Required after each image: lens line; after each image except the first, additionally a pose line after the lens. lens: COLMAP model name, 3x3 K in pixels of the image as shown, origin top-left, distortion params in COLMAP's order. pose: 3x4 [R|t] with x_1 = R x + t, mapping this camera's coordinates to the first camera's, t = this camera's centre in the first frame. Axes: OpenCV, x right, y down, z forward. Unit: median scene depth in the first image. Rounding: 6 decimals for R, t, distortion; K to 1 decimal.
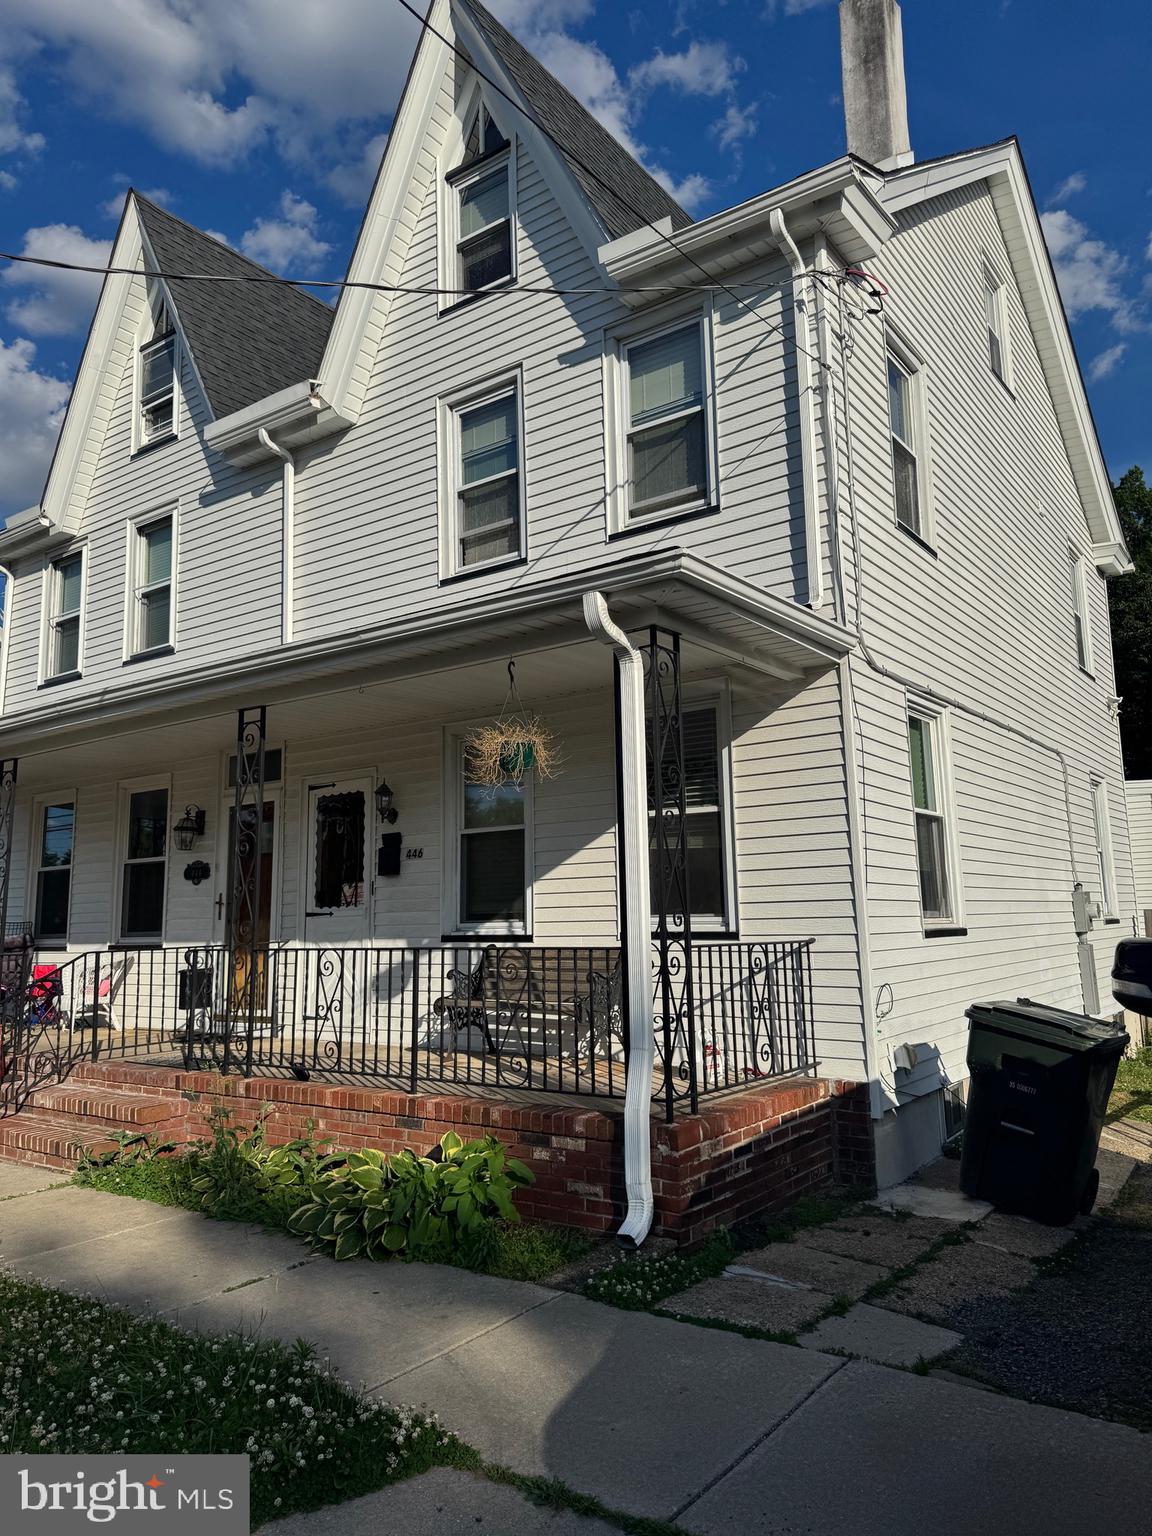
lens RADIAL K [[1087.9, 0, 573.2], [0, 1087.9, 757.7], [0, 0, 1]] dist [0.034137, -0.052402]
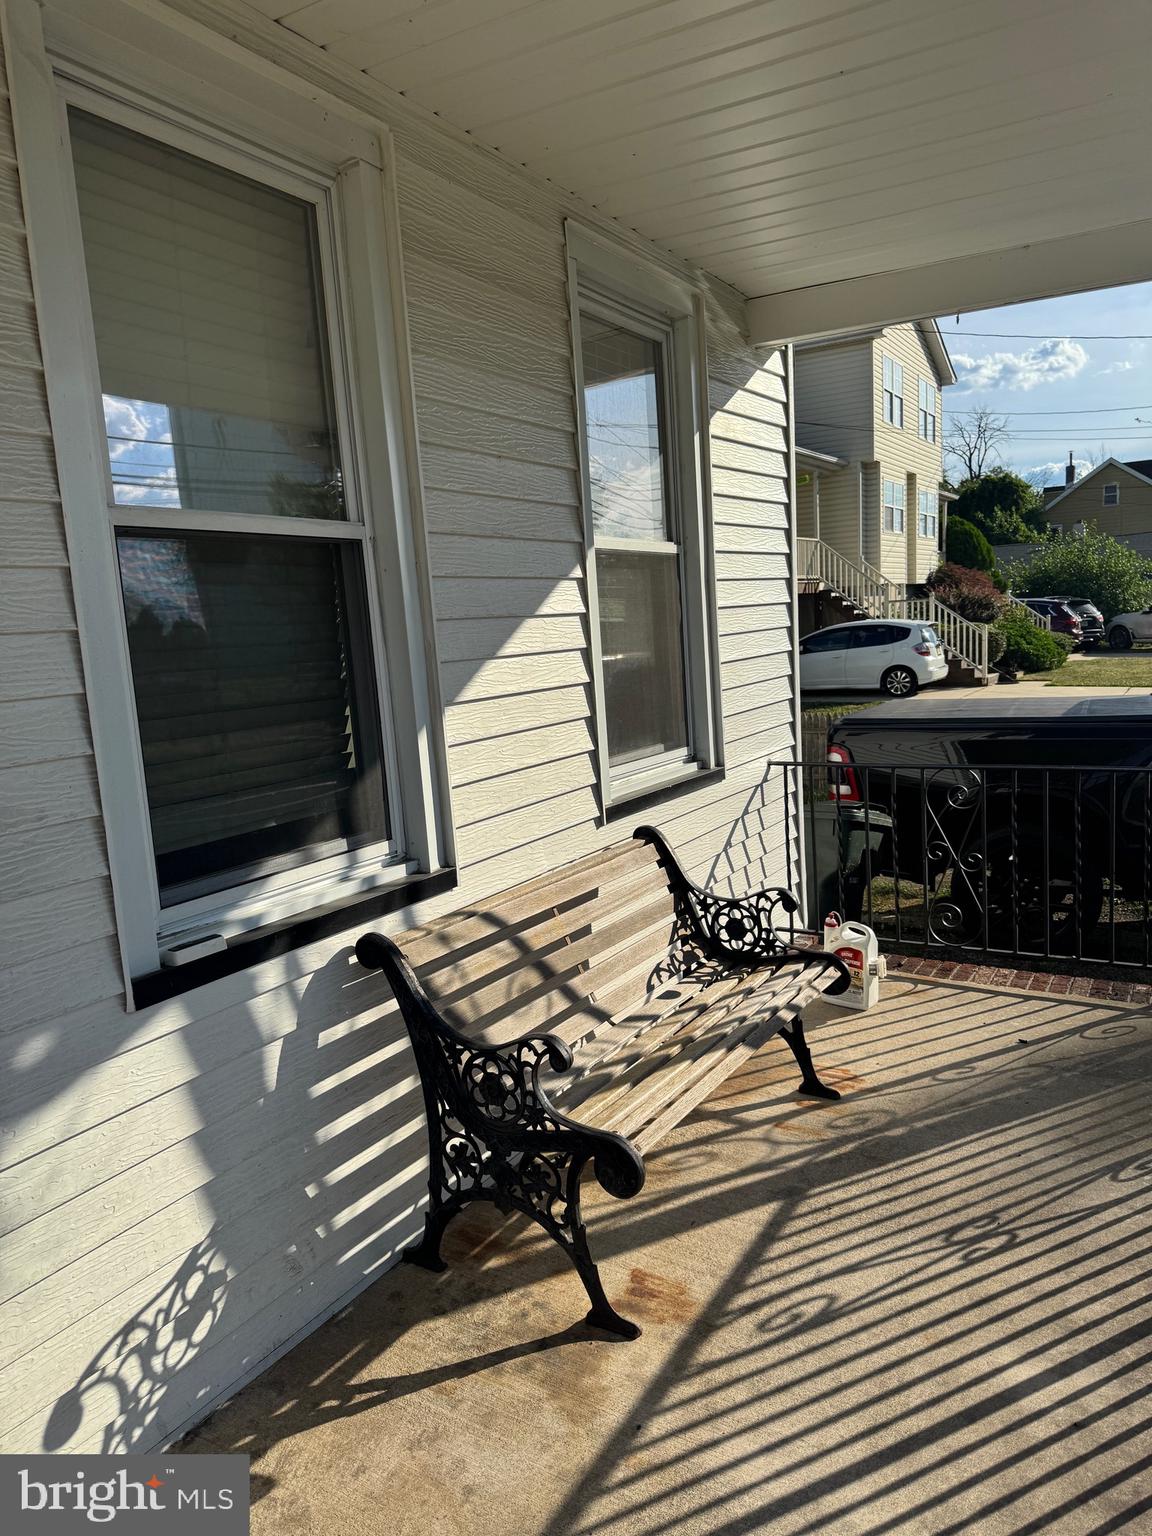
lens RADIAL K [[1087.9, 0, 576.3], [0, 1087.9, 764.1], [0, 0, 1]] dist [0.034137, -0.052402]
pose [[-0.071894, -0.100352, 0.992351, -0.346480], [-0.078824, 0.992386, 0.094645, 0.090504], [-0.994293, -0.071417, -0.079257, 0.934459]]
